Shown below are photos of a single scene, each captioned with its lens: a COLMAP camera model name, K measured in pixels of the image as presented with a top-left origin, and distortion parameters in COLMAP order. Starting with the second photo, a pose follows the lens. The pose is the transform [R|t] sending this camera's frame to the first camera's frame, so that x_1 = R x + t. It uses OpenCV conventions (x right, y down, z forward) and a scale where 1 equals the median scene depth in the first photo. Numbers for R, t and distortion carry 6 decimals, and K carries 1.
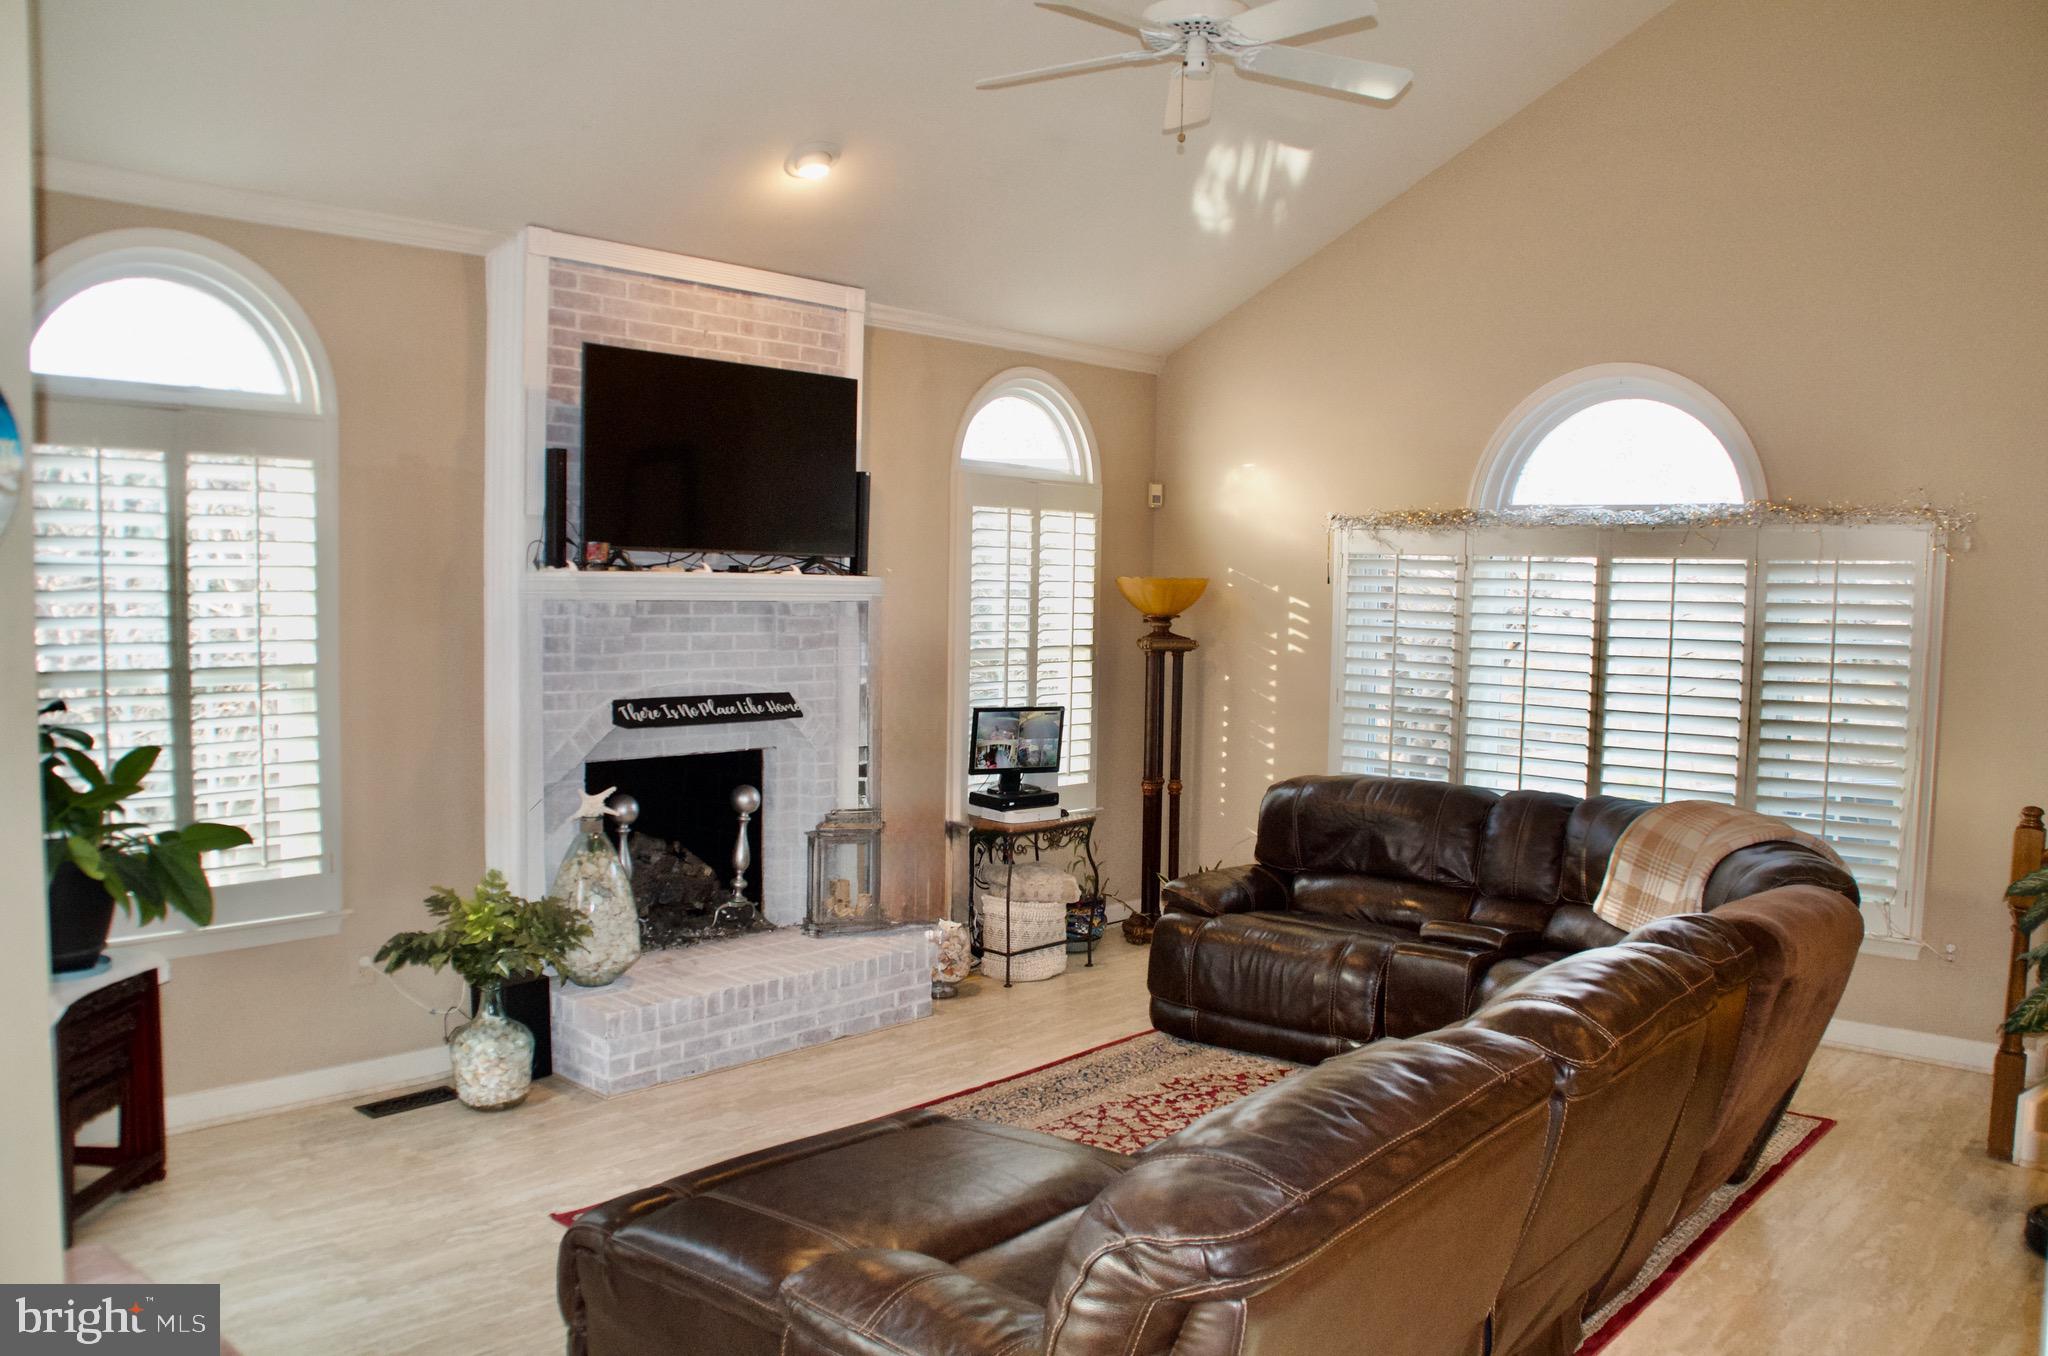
lens RADIAL K [[1597.6, 0, 1036.5], [0, 1597.6, 727.1], [0, 0, 1]] dist [-0.172229, 0.129600]
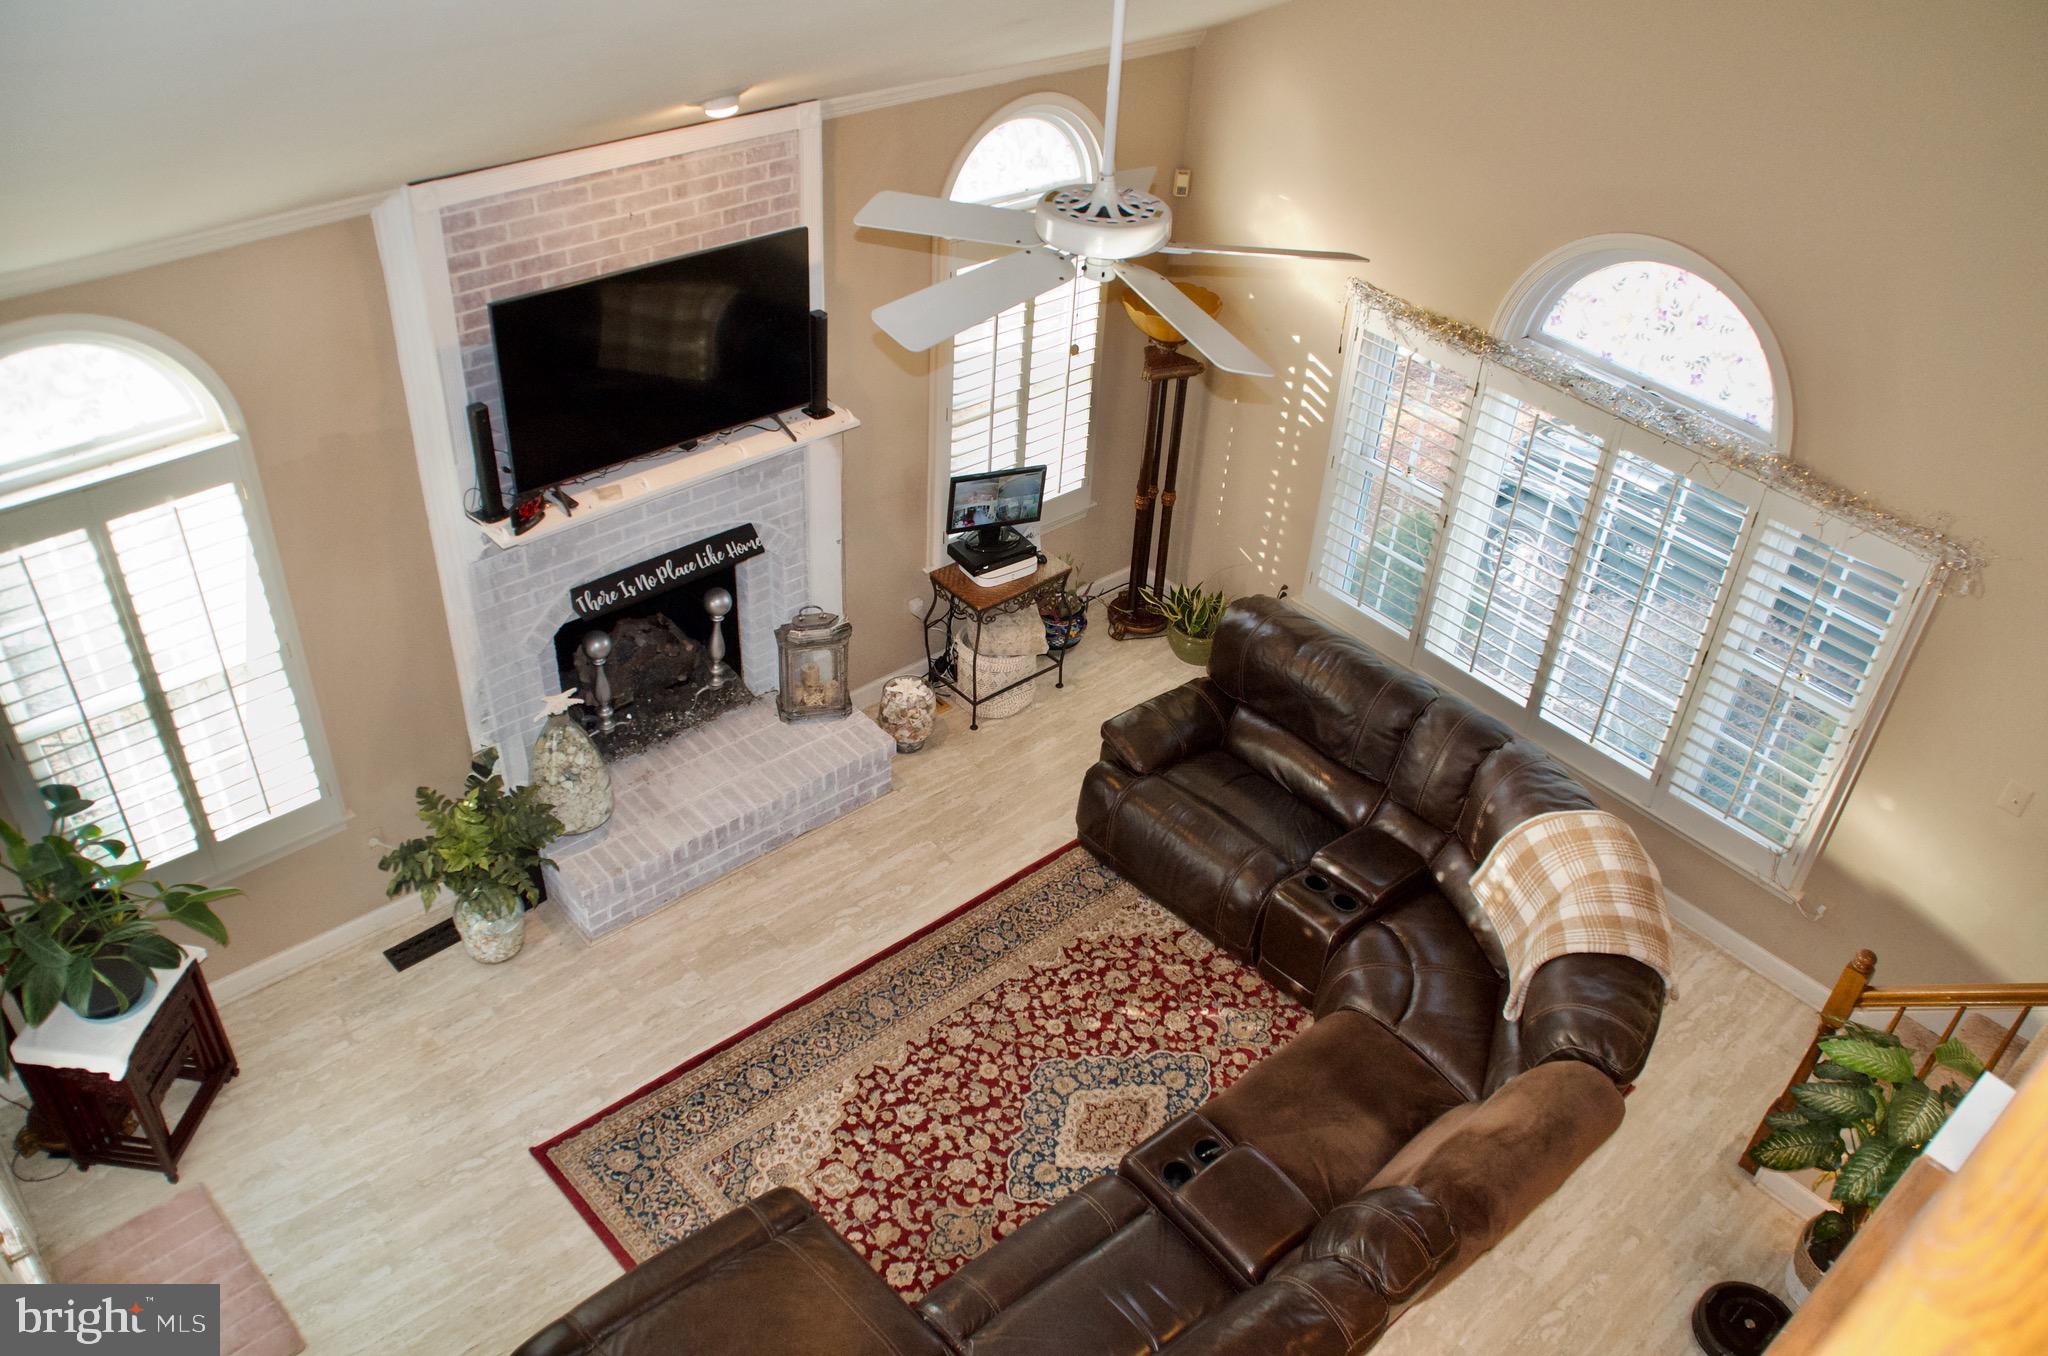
lens RADIAL K [[1597.6, 0, 1036.5], [0, 1597.6, 727.1], [0, 0, 1]] dist [-0.172229, 0.129600]
pose [[0.993082, 0.098010, -0.064677, 0.108329], [-0.047326, 0.838127, 0.543419, -0.492768], [0.107468, -0.536598, 0.836966, 0.105871]]
